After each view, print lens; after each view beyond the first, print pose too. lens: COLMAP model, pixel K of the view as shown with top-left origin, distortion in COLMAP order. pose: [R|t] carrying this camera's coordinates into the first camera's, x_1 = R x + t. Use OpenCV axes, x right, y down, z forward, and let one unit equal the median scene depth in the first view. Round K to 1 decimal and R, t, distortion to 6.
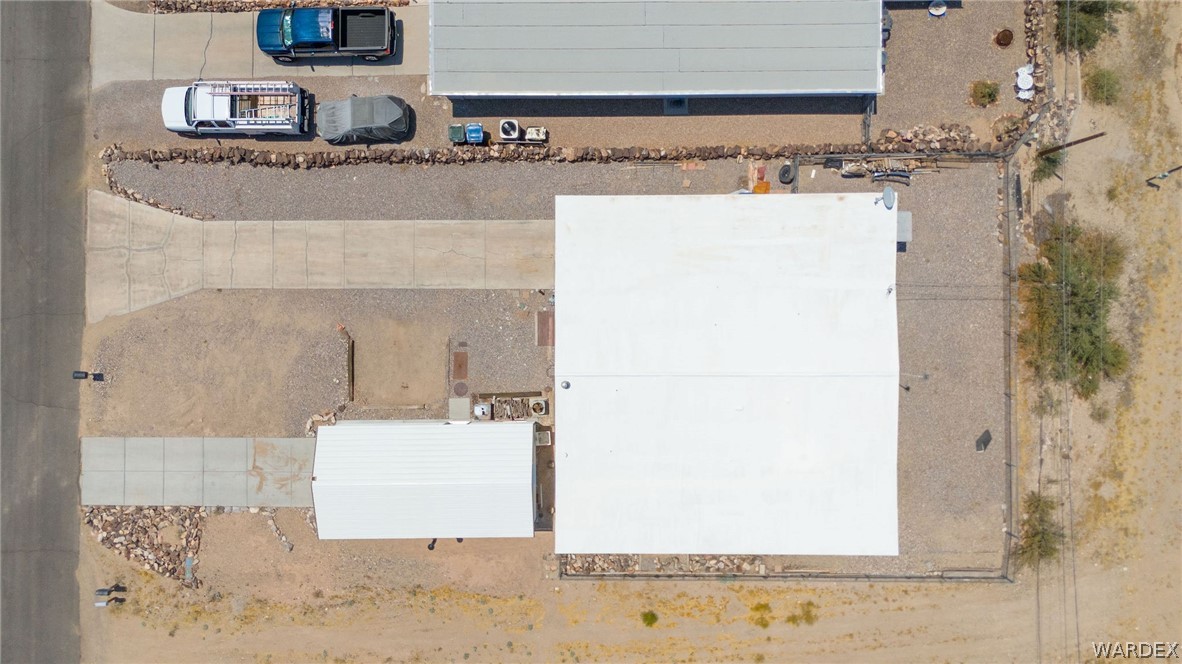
lens RADIAL K [[872.4, 0, 590.7], [0, 872.4, 331.6], [0, 0, 1]] dist [0.079752, -0.077669]
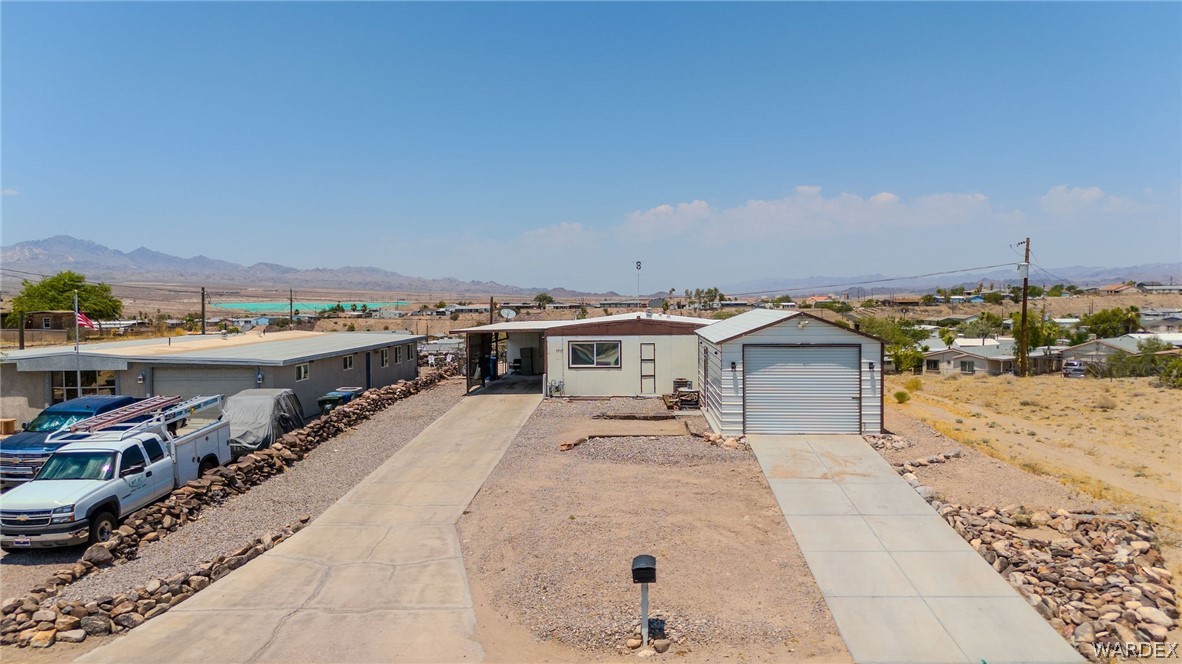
lens RADIAL K [[872.4, 0, 595.2], [0, 872.4, 335.7], [0, 0, 1]] dist [0.079752, -0.077669]
pose [[0.049662, -0.041375, 0.997909, -0.878507], [0.998694, -0.009974, -0.050115, 0.047319], [0.012027, 0.999094, 0.040826, 0.884683]]
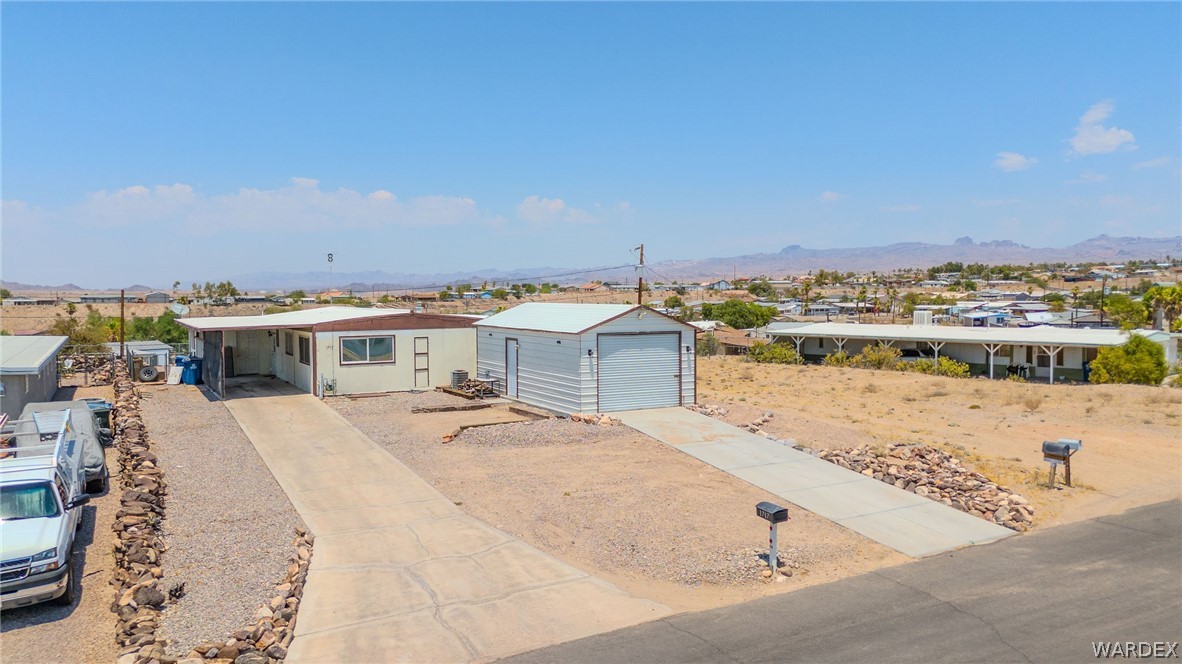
lens RADIAL K [[872.4, 0, 596.4], [0, 872.4, 333.2], [0, 0, 1]] dist [0.079752, -0.077669]
pose [[-0.484673, -0.038573, 0.873845, -0.864288], [0.874651, -0.031437, 0.483733, -0.206950], [0.008812, 0.998761, 0.048975, 0.882985]]
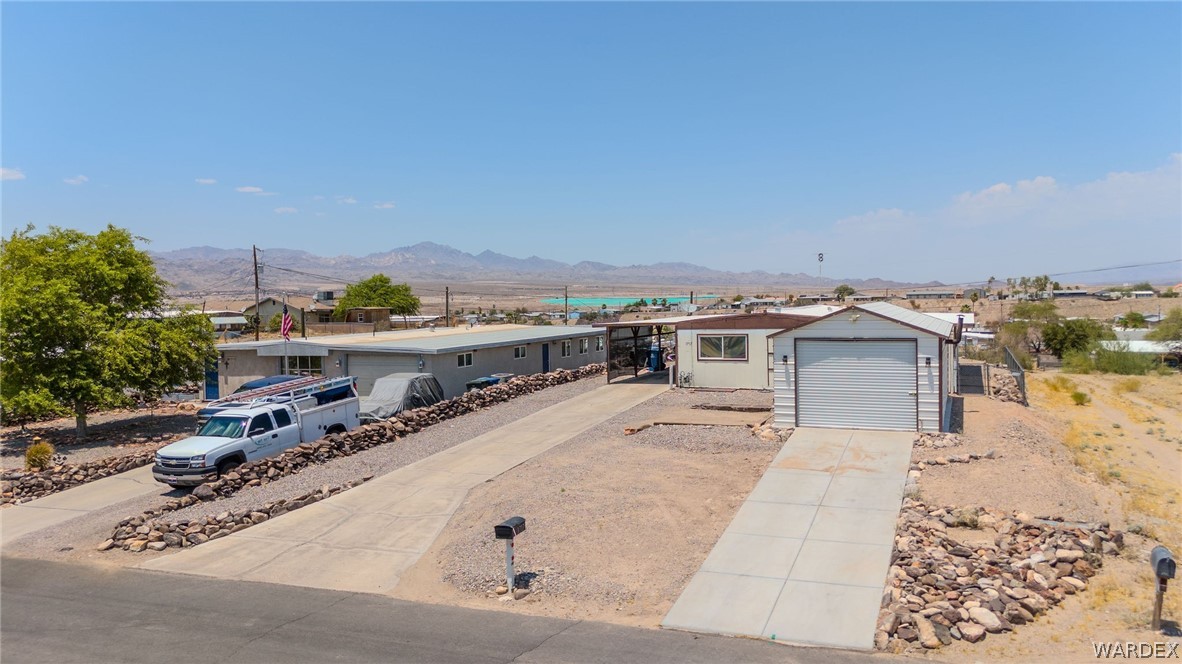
lens RADIAL K [[872.4, 0, 594.9], [0, 872.4, 333.5], [0, 0, 1]] dist [0.079752, -0.077669]
pose [[0.390134, -0.045678, 0.919624, -0.888737], [0.920473, -0.005520, -0.390768, 0.227867], [0.022926, 0.998941, 0.039892, 0.885696]]
